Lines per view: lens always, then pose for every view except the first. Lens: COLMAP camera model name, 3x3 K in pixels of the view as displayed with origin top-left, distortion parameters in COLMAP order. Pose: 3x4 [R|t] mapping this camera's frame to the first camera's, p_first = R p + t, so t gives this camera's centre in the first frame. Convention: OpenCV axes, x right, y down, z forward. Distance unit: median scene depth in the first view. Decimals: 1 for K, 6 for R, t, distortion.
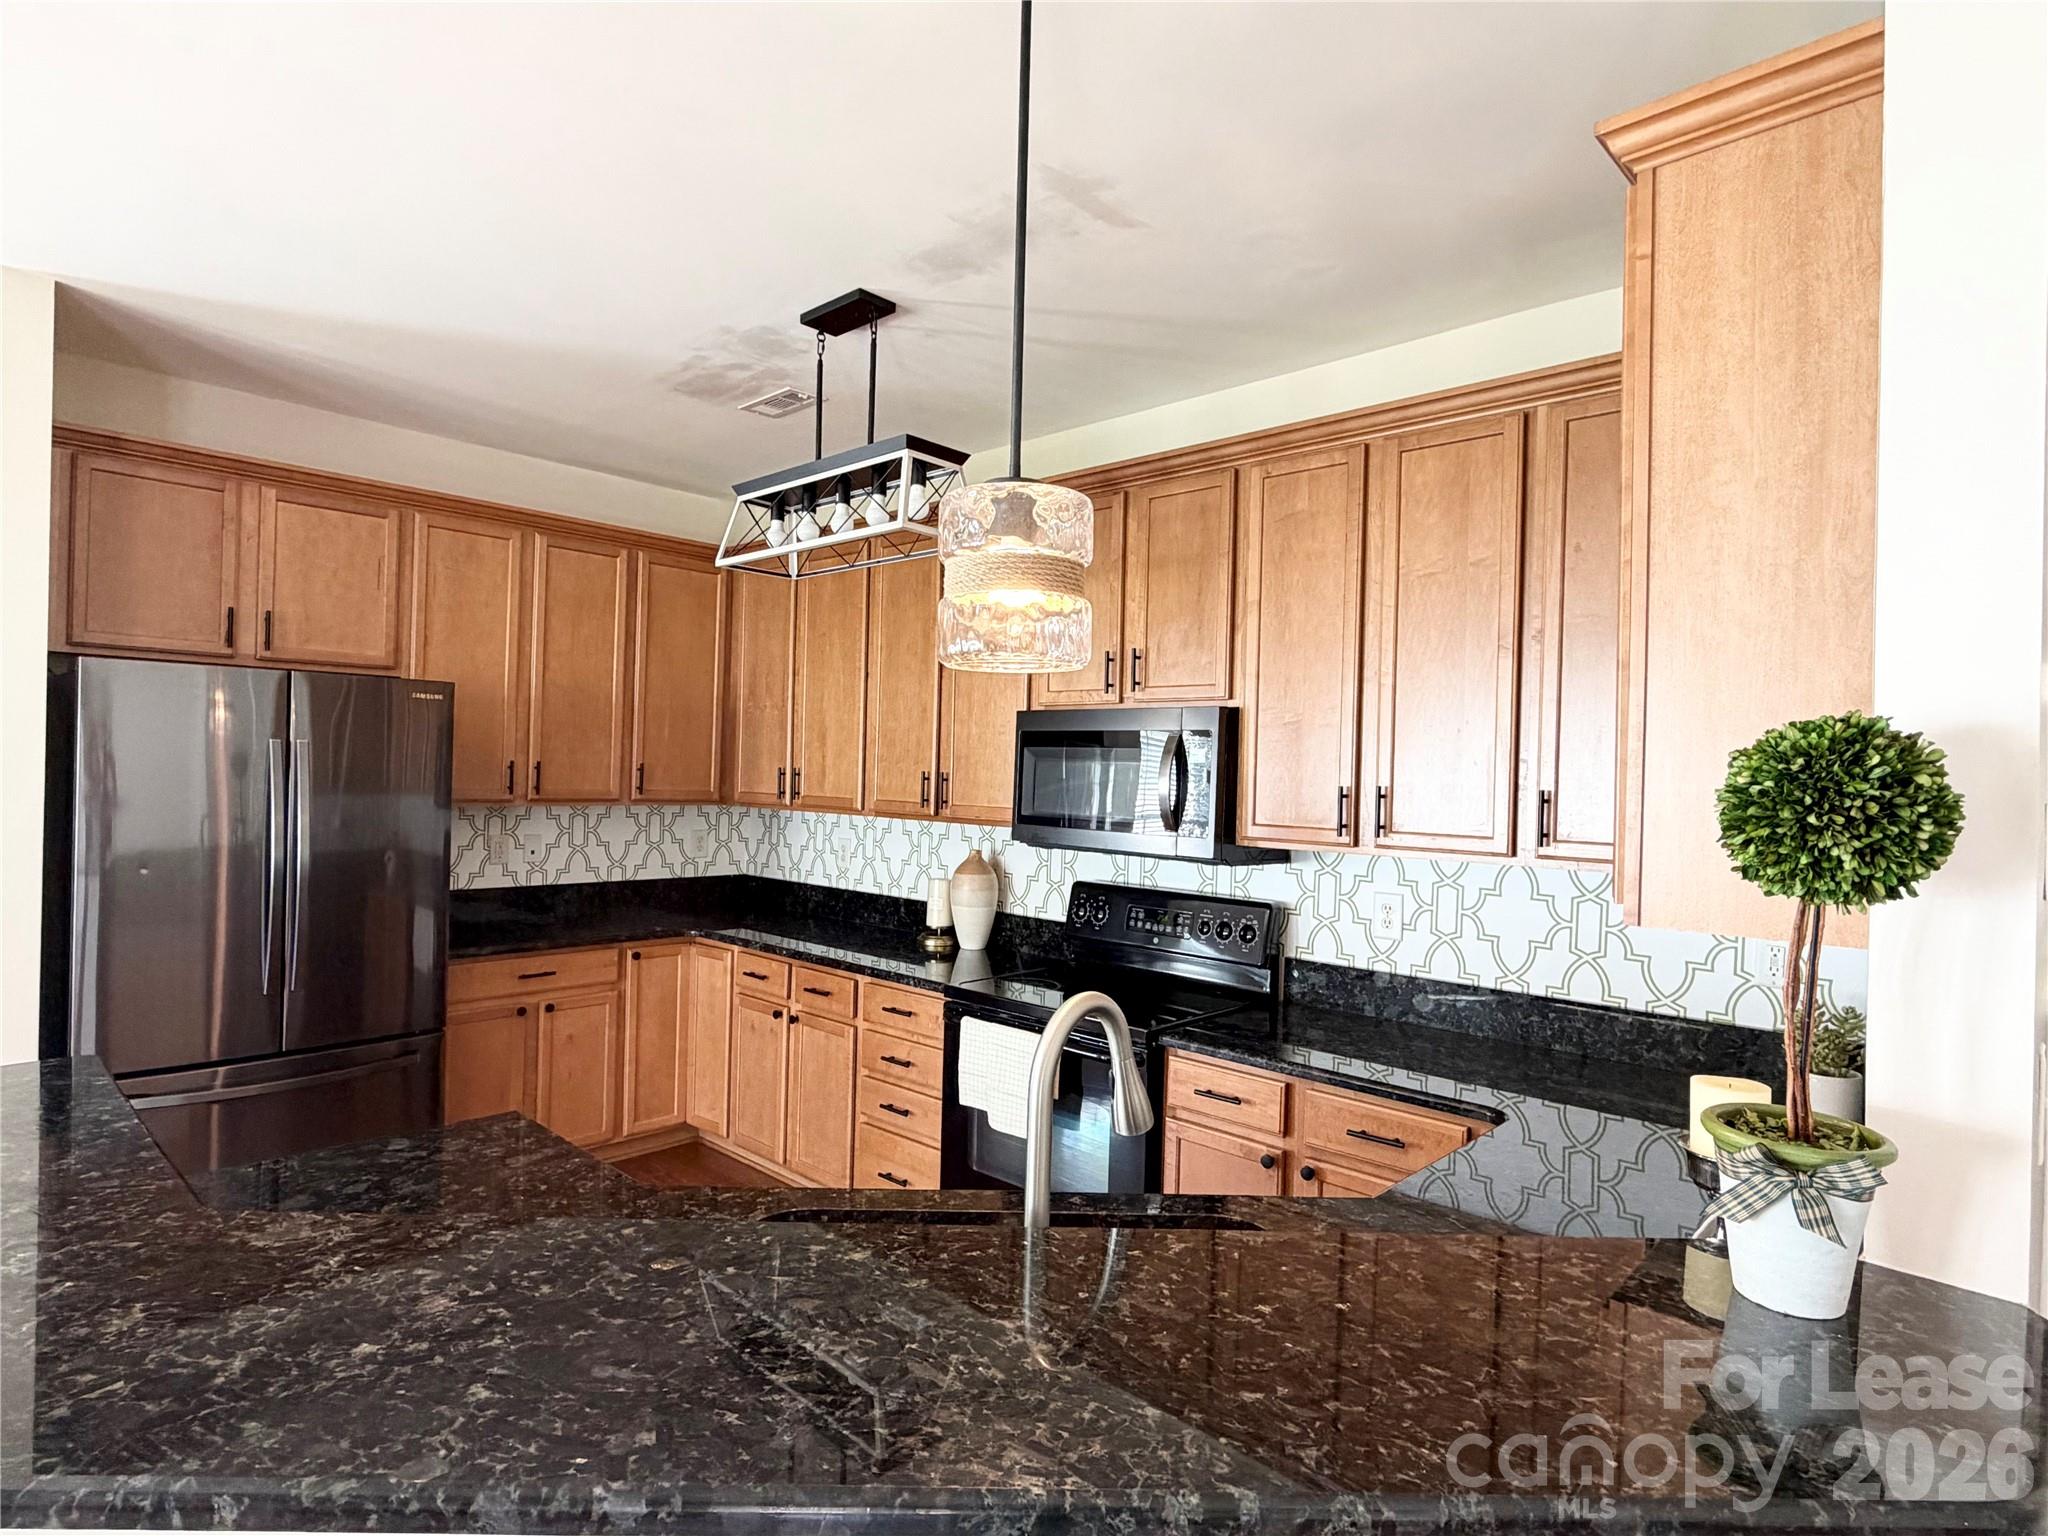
lens RADIAL K [[1098.8, 0, 1016.7], [0, 1098.8, 774.9], [0, 0, 1]] dist [-0.000698, 0.000115]
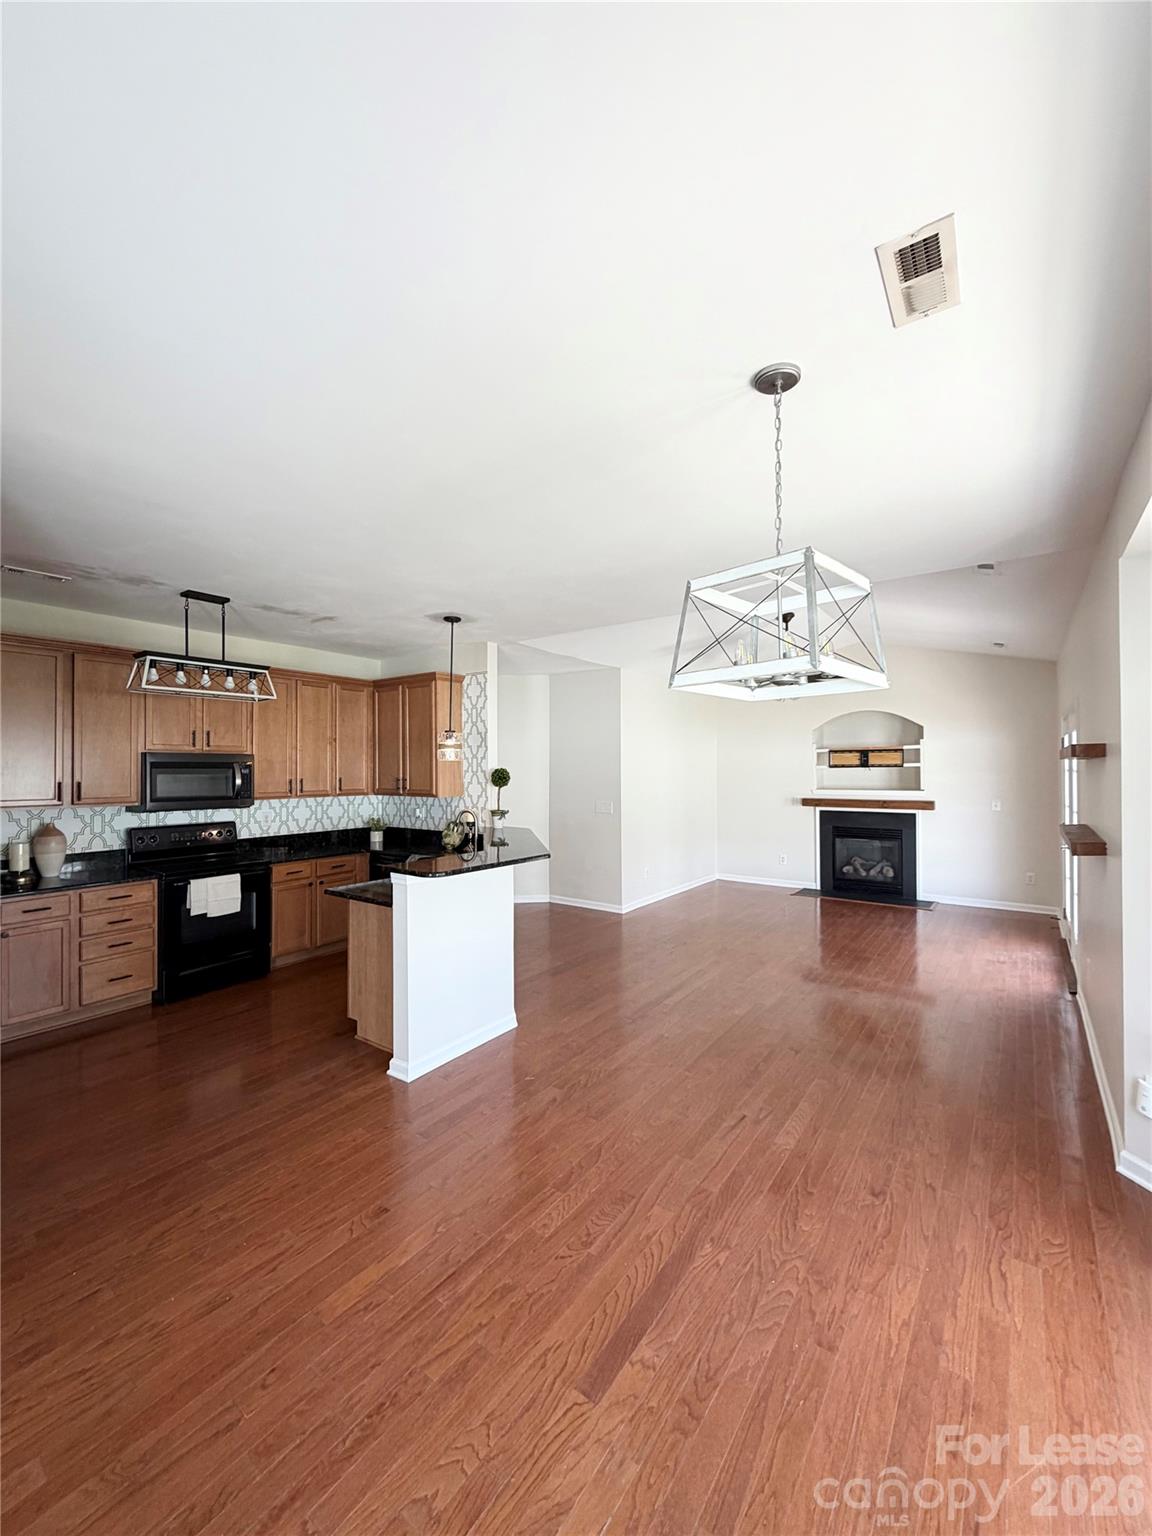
lens RADIAL K [[611.1, 0, 576.0], [0, 611.1, 767.5], [0, 0, 1]] dist [-0.003831, 0.000547]
pose [[-0.131082, -0.026008, 0.991030, -1.417186], [0.002005, 0.999647, 0.026499, -0.061939], [-0.991370, 0.005460, -0.130983, 0.307628]]
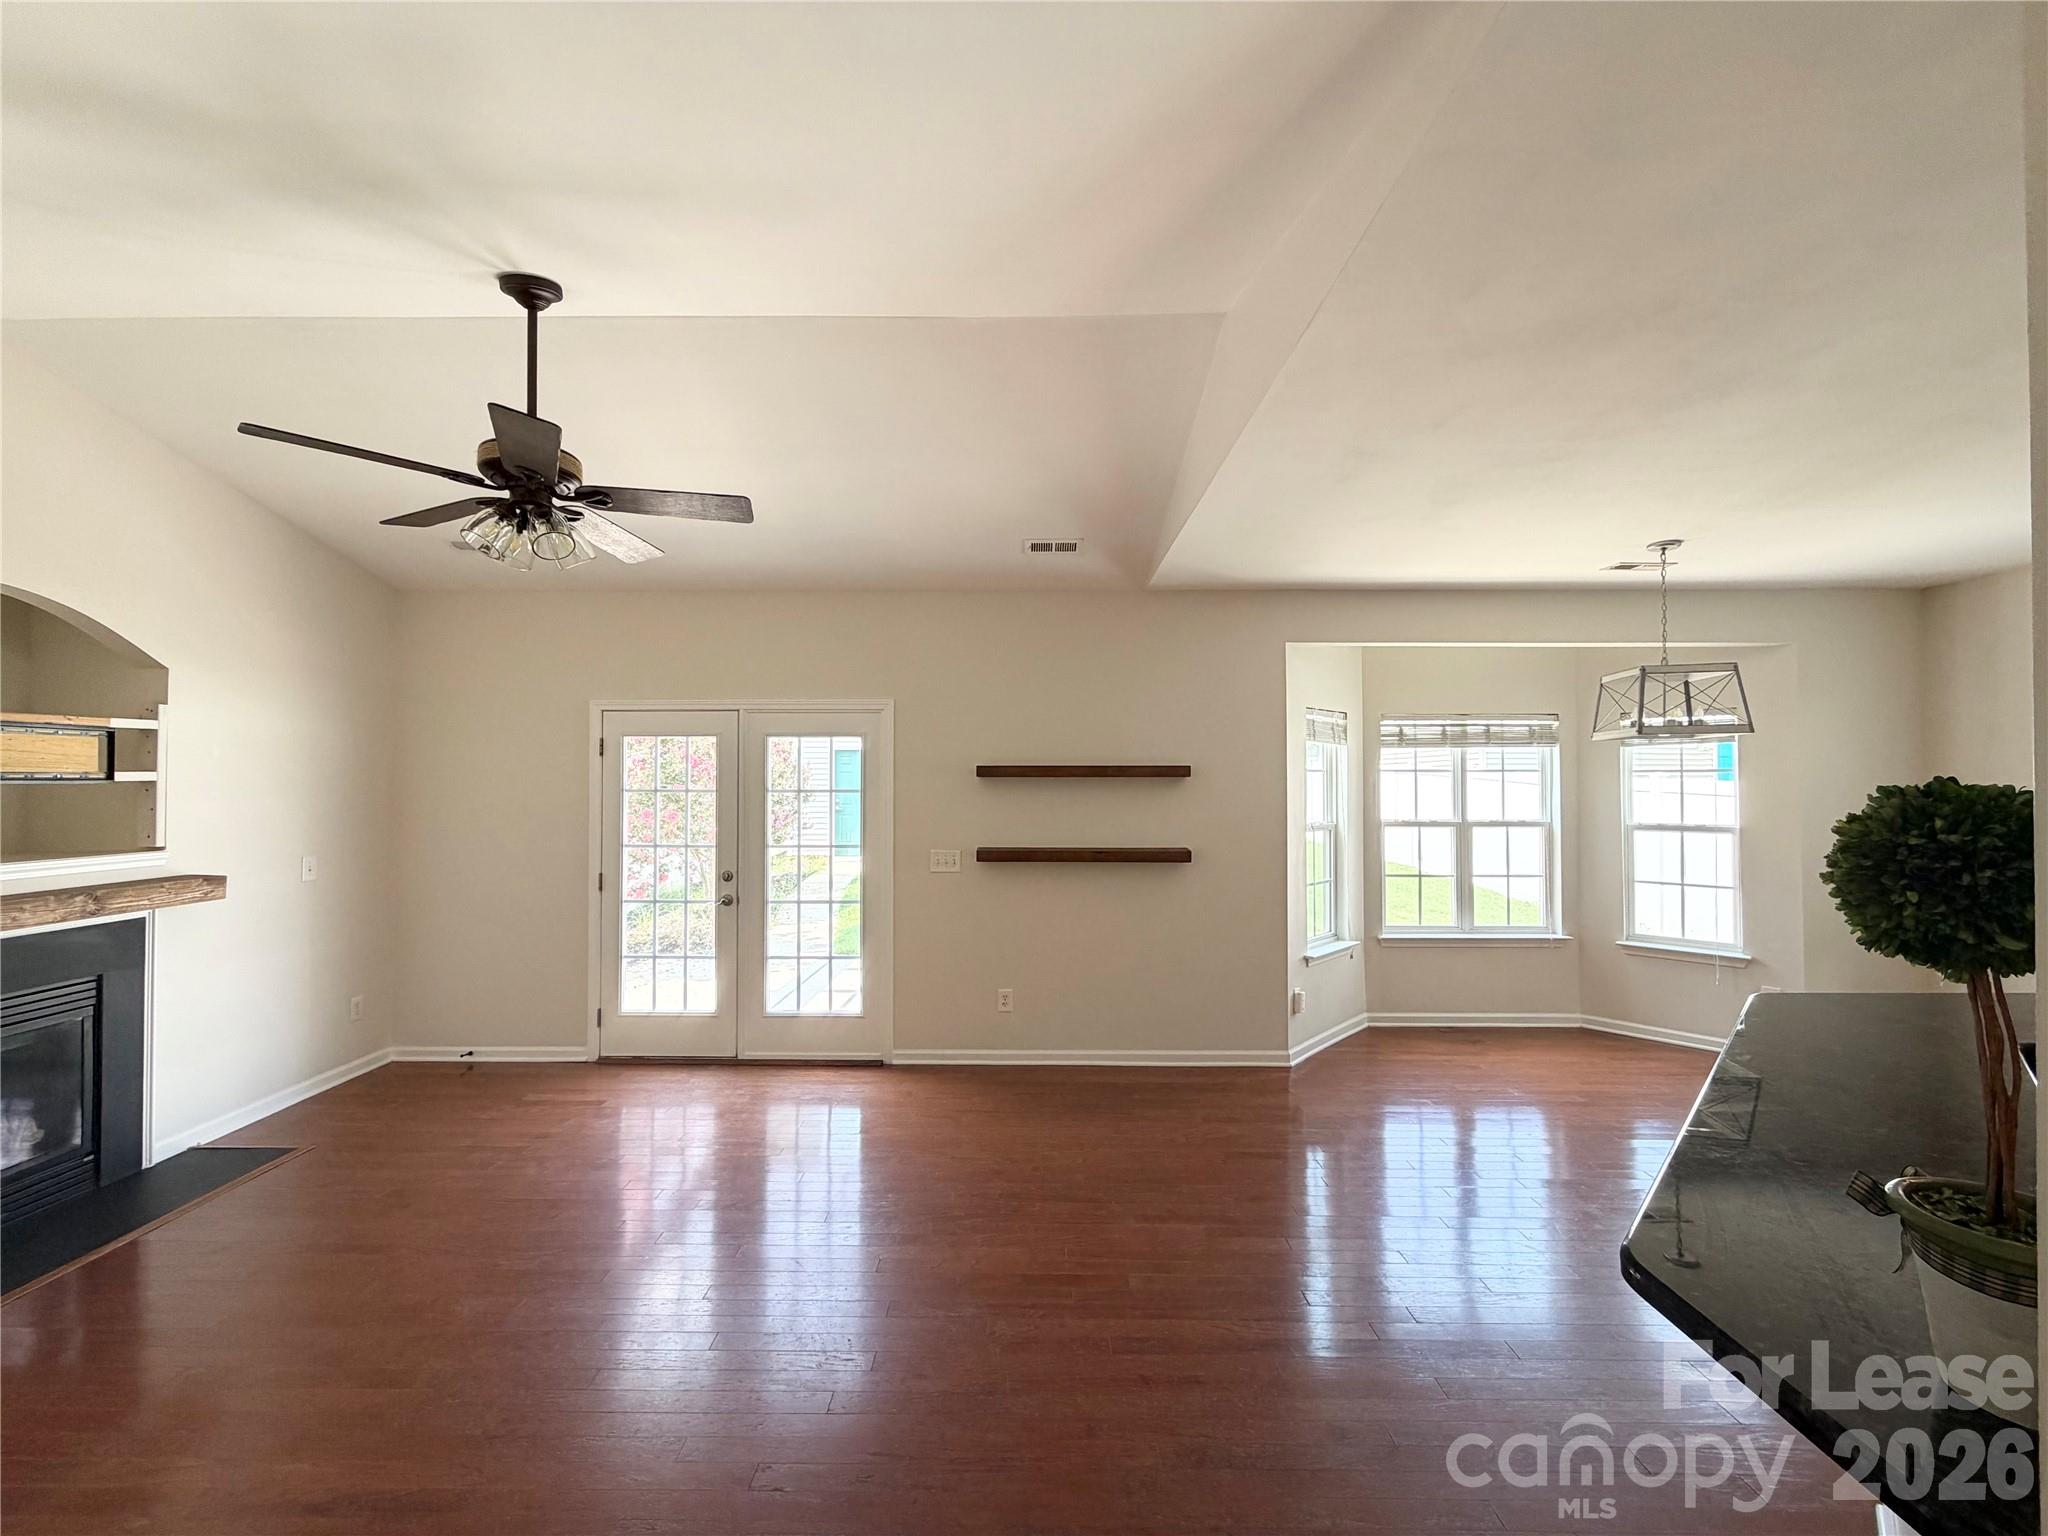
lens RADIAL K [[814.8, 0, 1016.5], [0, 814.8, 773.8], [0, 0, 1]] dist [-0.003831, 0.000547]
pose [[-0.734344, -0.036158, -0.677813, 0.537538], [-0.022843, 0.999331, -0.028562, -0.008950], [0.678393, -0.005491, -0.734679, 0.277250]]
